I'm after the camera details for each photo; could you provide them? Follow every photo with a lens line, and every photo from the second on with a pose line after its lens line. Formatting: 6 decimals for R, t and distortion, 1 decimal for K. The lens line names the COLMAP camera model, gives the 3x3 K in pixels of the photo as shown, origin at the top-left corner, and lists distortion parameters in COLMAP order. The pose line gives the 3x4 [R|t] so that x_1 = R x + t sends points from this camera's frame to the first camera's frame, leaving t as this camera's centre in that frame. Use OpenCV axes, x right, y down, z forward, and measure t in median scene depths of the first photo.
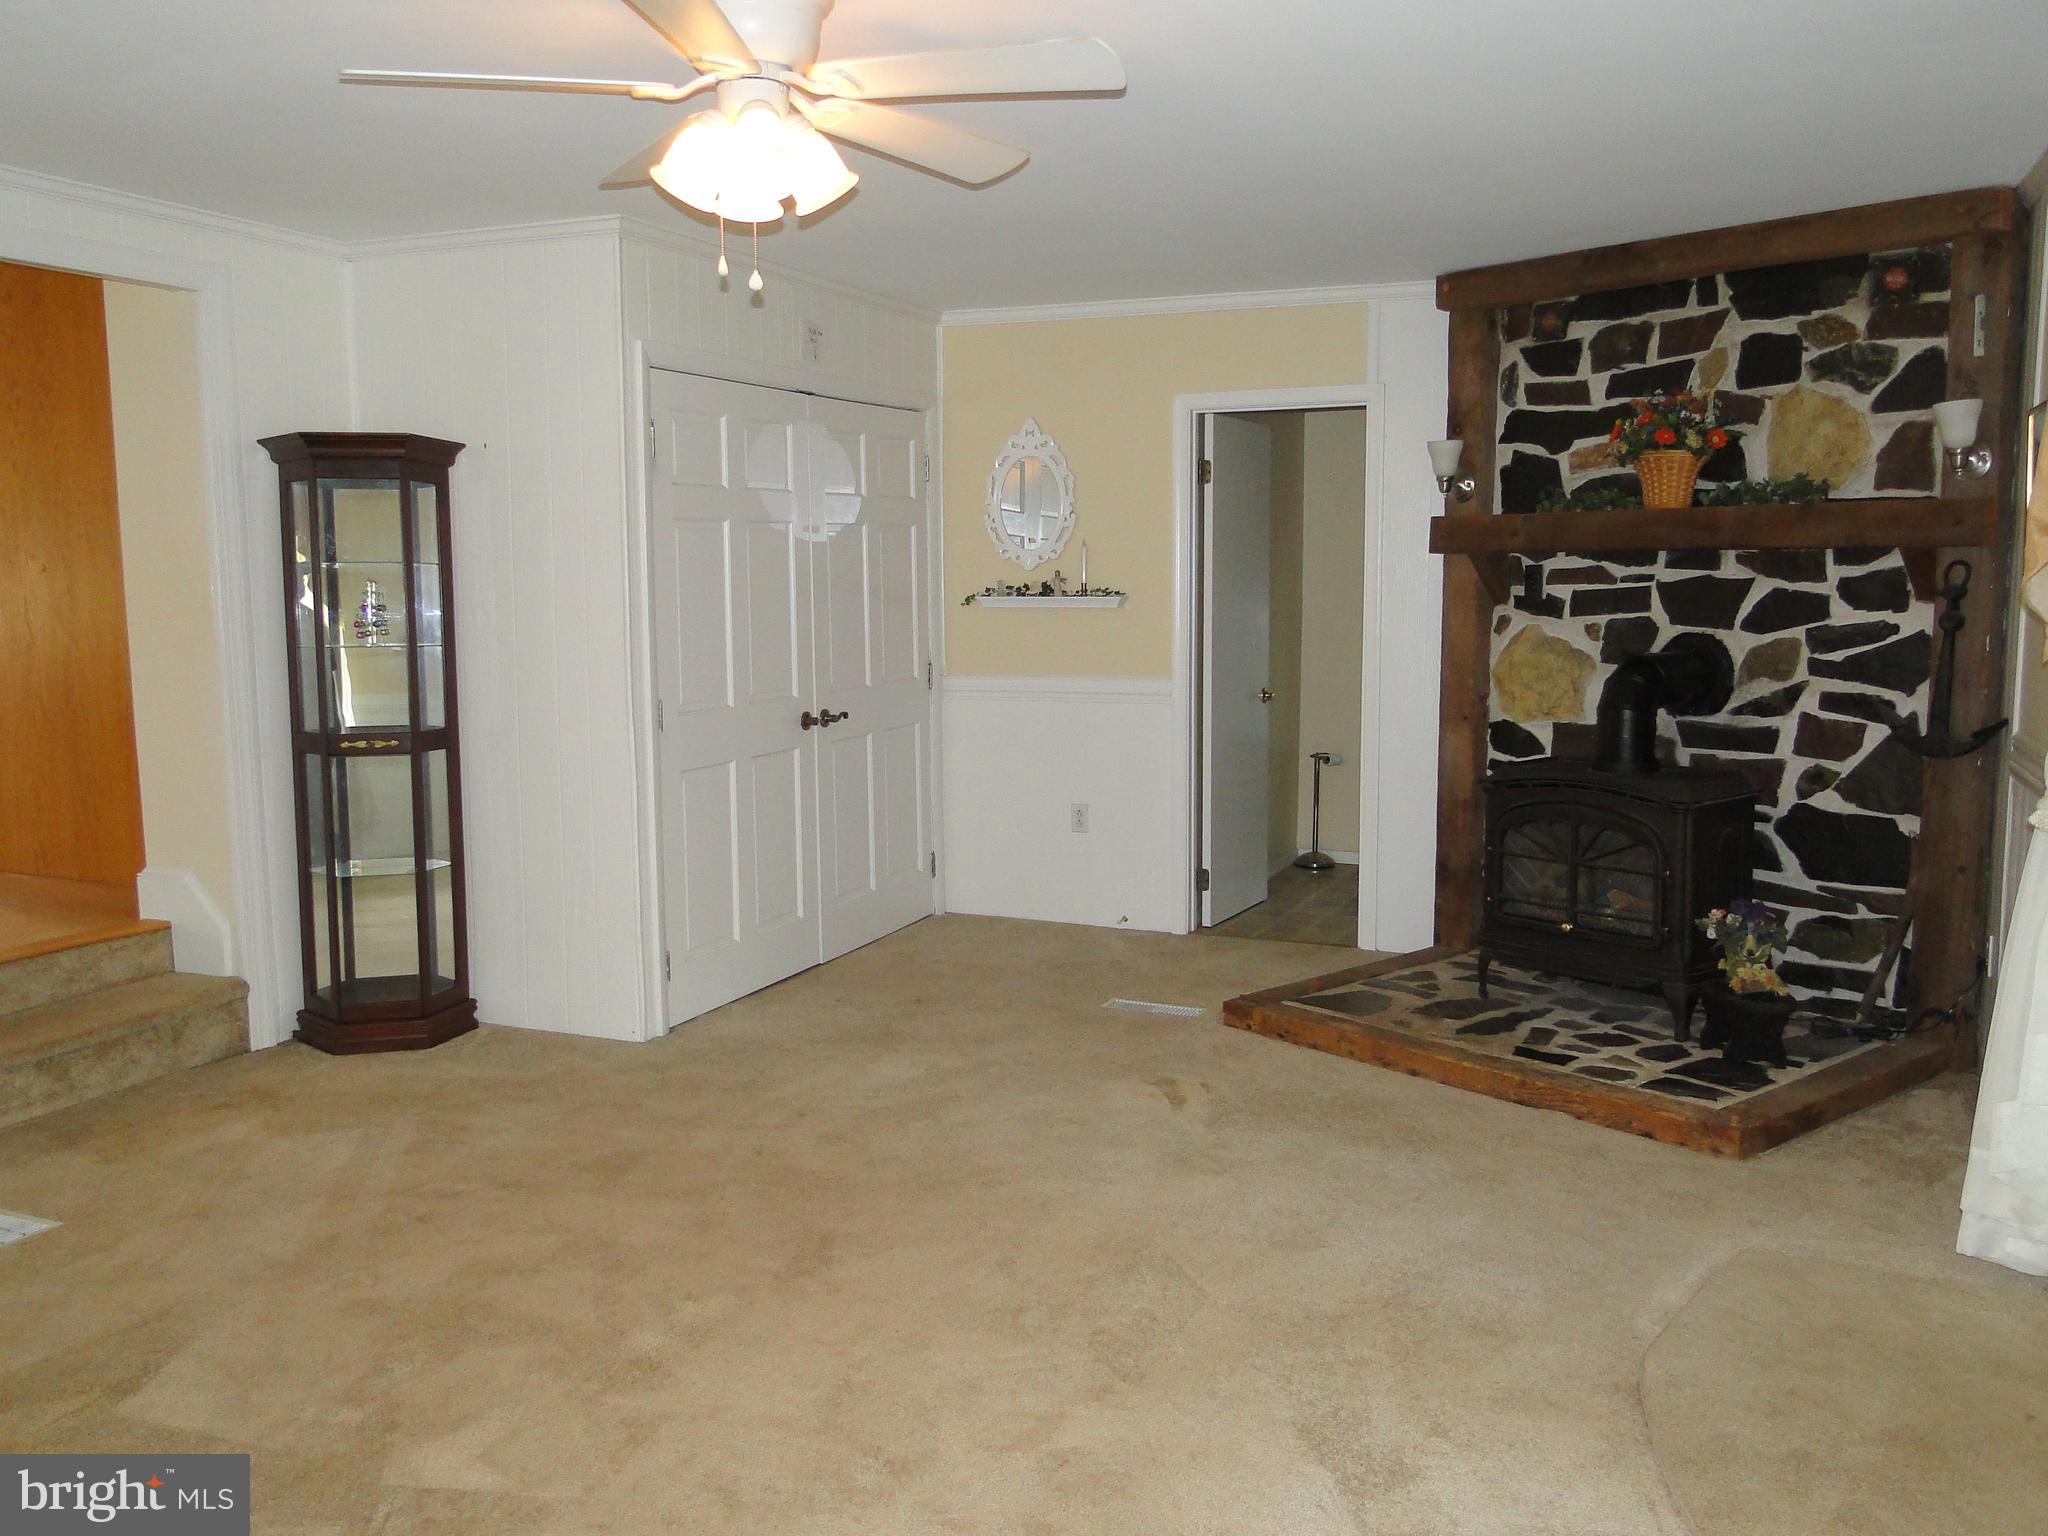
lens RADIAL K [[1677.7, 0, 1024.0], [0, 1677.7, 768.0], [0, 0, 1]] dist [-0.003293, -0.014481]
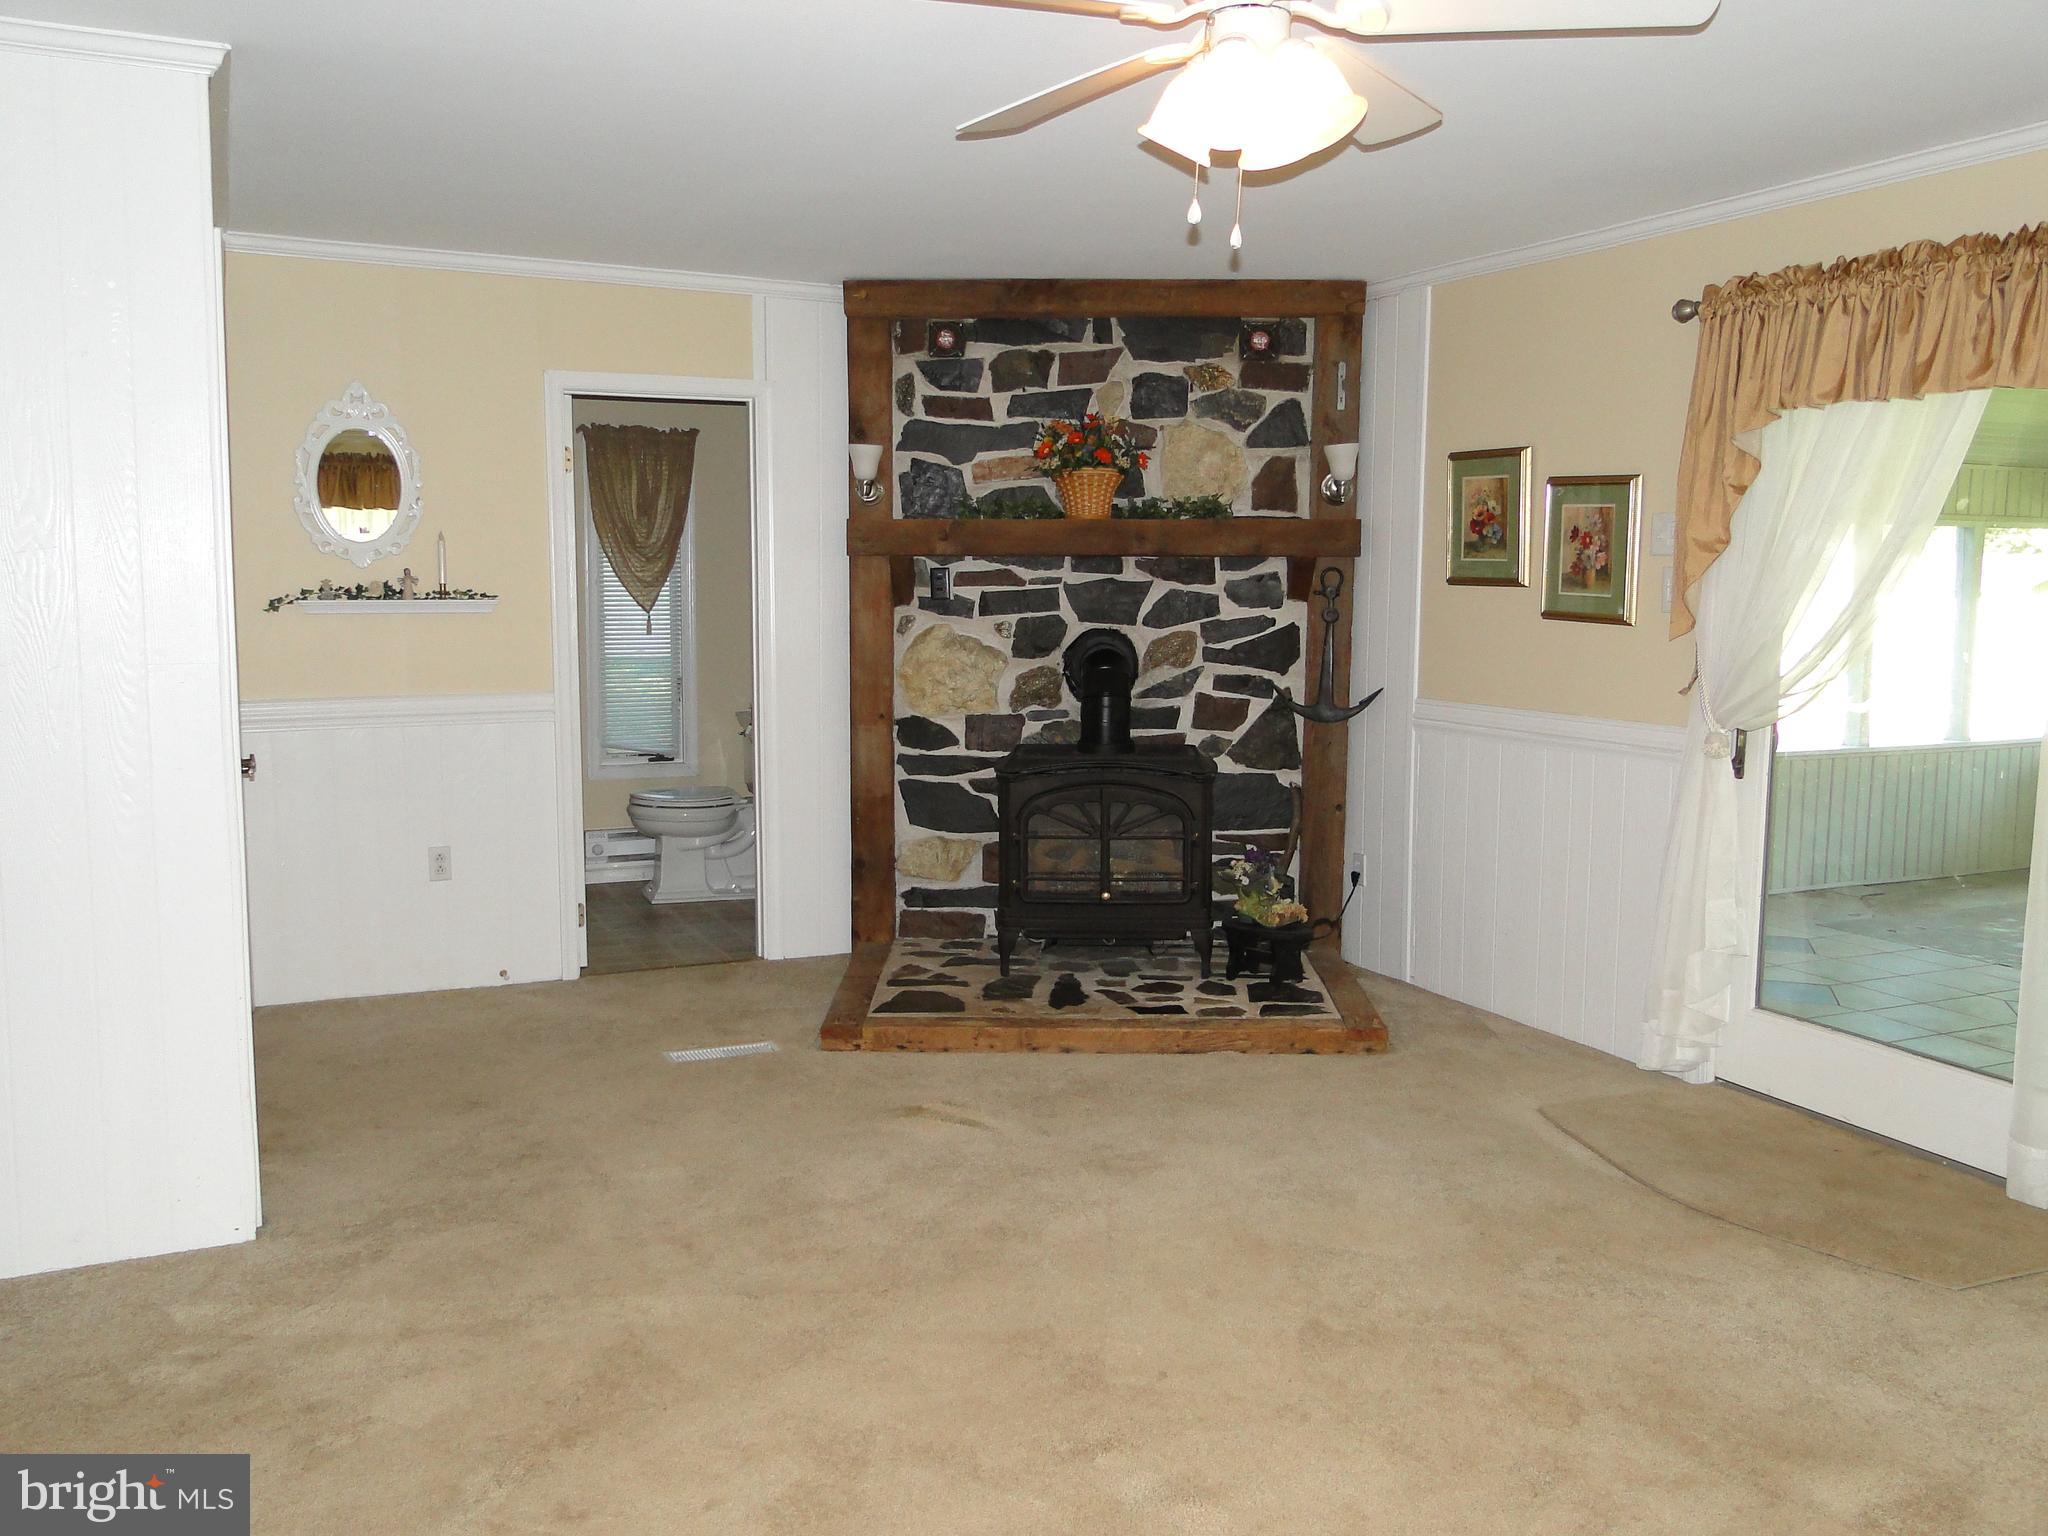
lens RADIAL K [[1681.0, 0, 1024.0], [0, 1681.0, 768.0], [0, 0, 1]] dist [-0.003554, -0.005497]
pose [[0.665865, -0.078697, 0.741910, -0.506854], [0.079772, 0.996230, 0.034079, -0.029920], [-0.741796, 0.036492, 0.669632, 0.281421]]
